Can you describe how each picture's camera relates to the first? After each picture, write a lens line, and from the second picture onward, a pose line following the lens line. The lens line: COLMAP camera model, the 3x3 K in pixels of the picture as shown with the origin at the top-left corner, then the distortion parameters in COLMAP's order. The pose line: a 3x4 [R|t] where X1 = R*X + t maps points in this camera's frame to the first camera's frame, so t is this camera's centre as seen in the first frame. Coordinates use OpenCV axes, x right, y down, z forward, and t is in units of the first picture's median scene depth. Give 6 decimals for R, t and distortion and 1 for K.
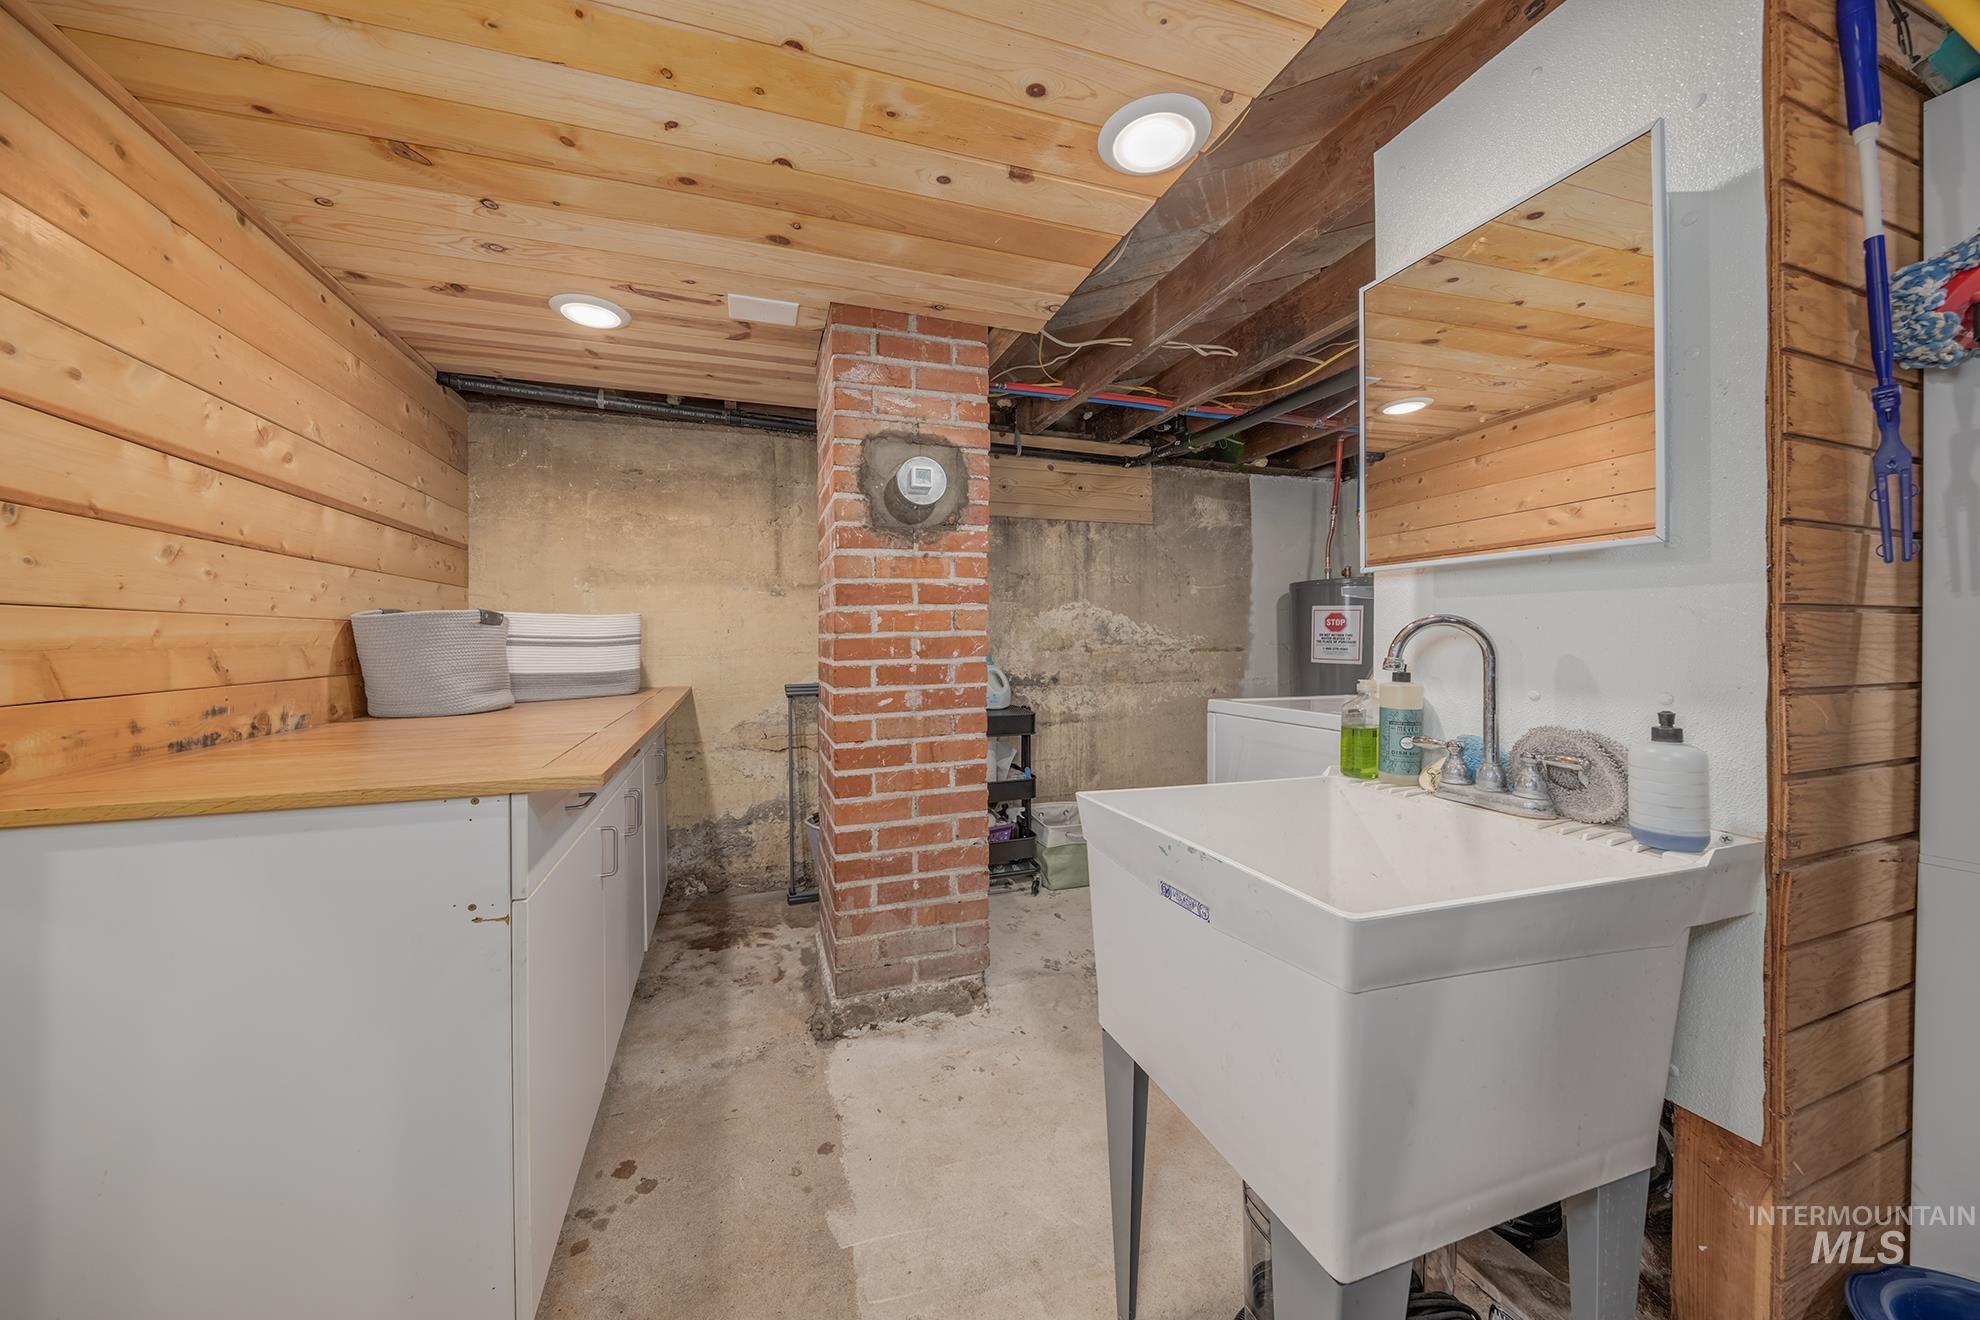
lens RADIAL K [[640.5, 0, 999.2], [0, 640.5, 643.6], [0, 0, 1]] dist [-0.001566, -0.000062]
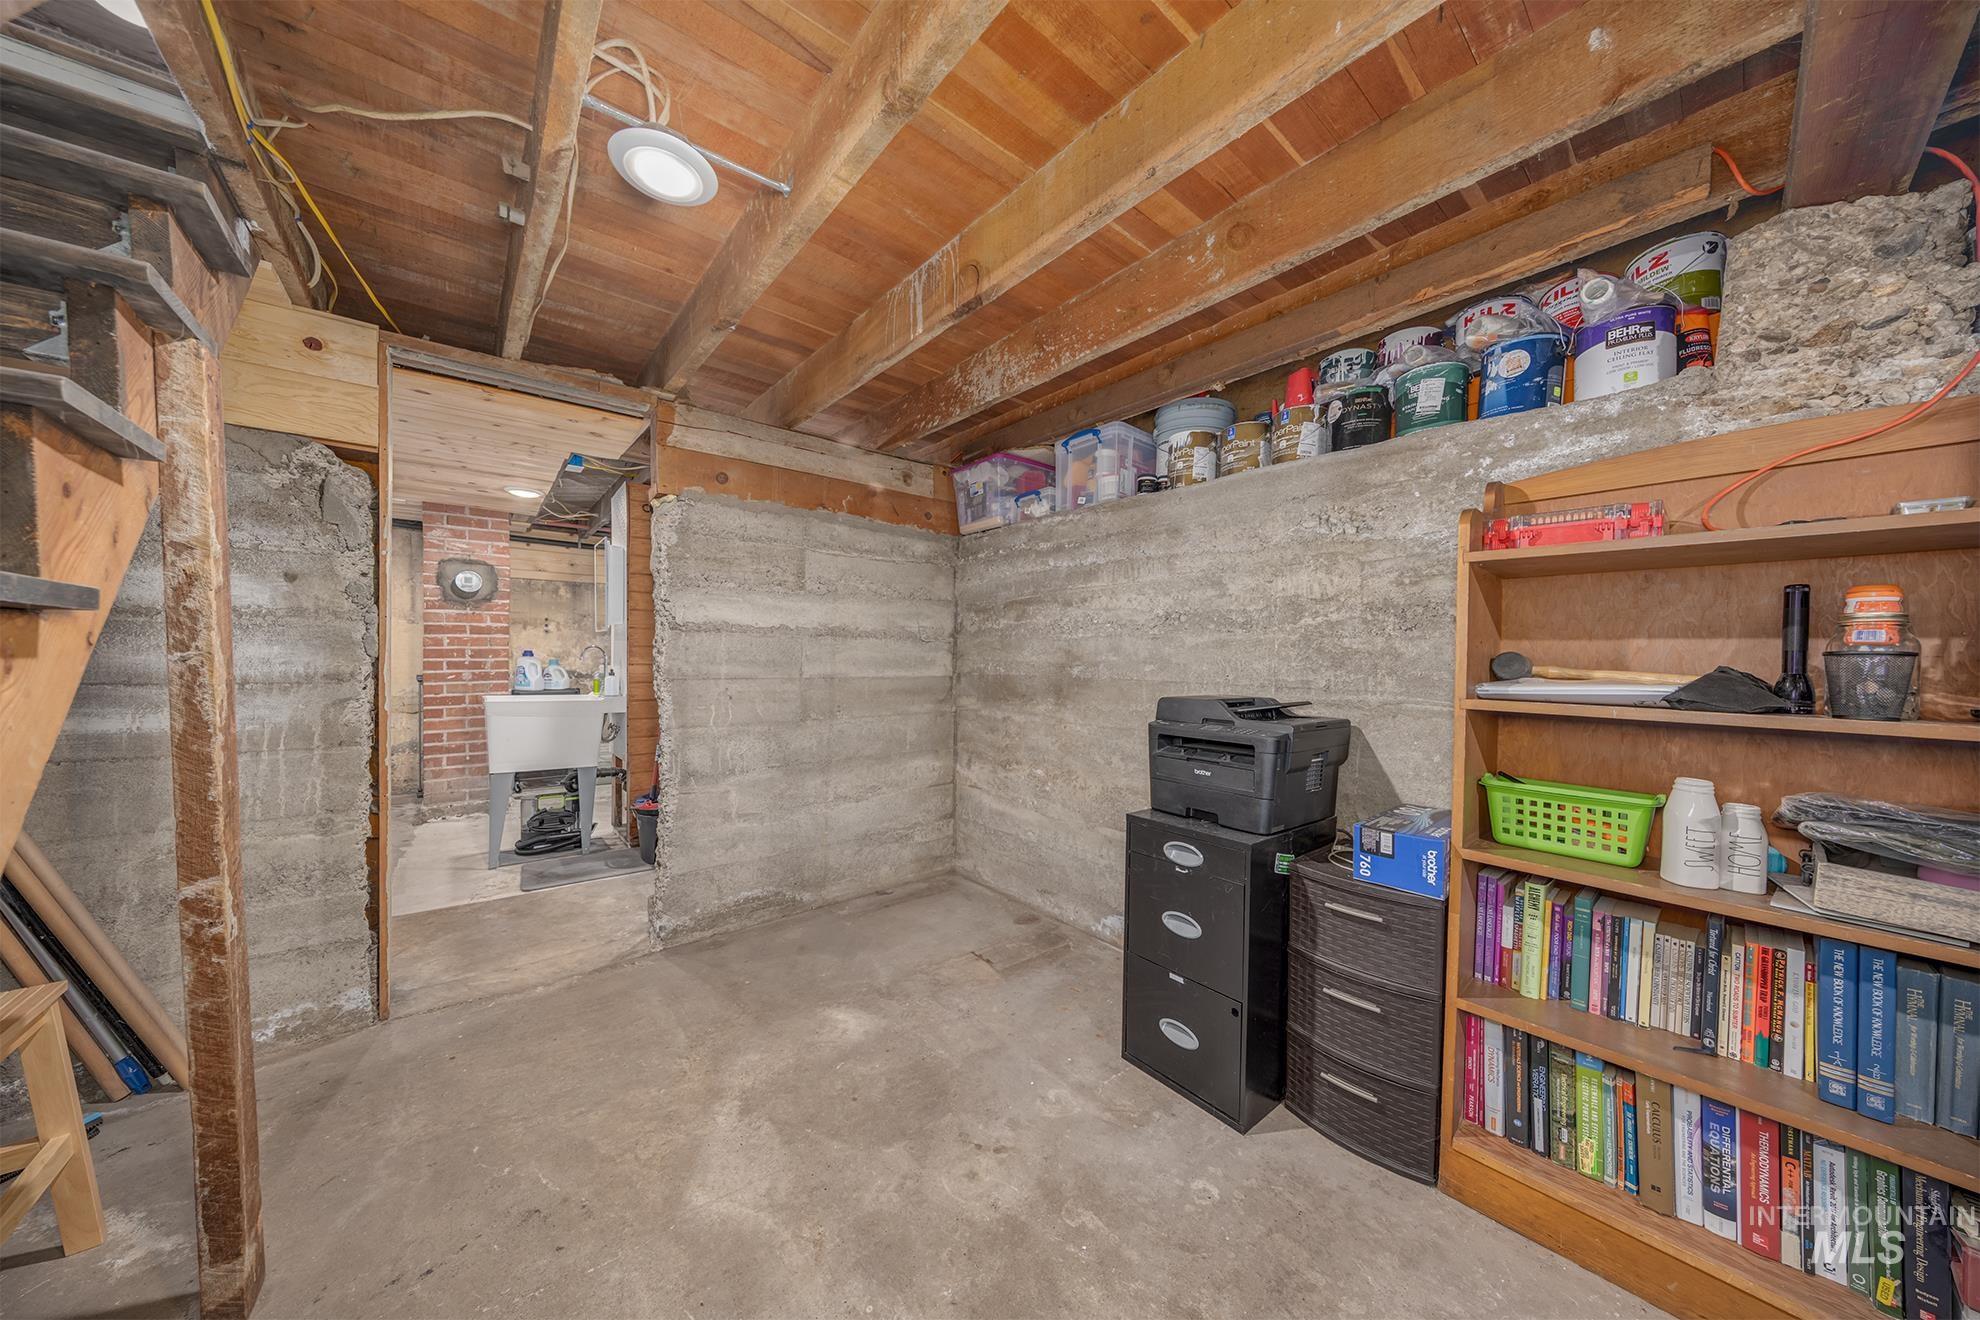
lens RADIAL K [[640.5, 0, 978.0], [0, 640.5, 668.0], [0, 0, 1]] dist [-0.001566, -0.000062]
pose [[0.952109, 0.008251, 0.305648, 0.901717], [-0.011589, 0.999891, 0.009109, 0.016910], [-0.305539, -0.012215, 0.952101, -1.722284]]
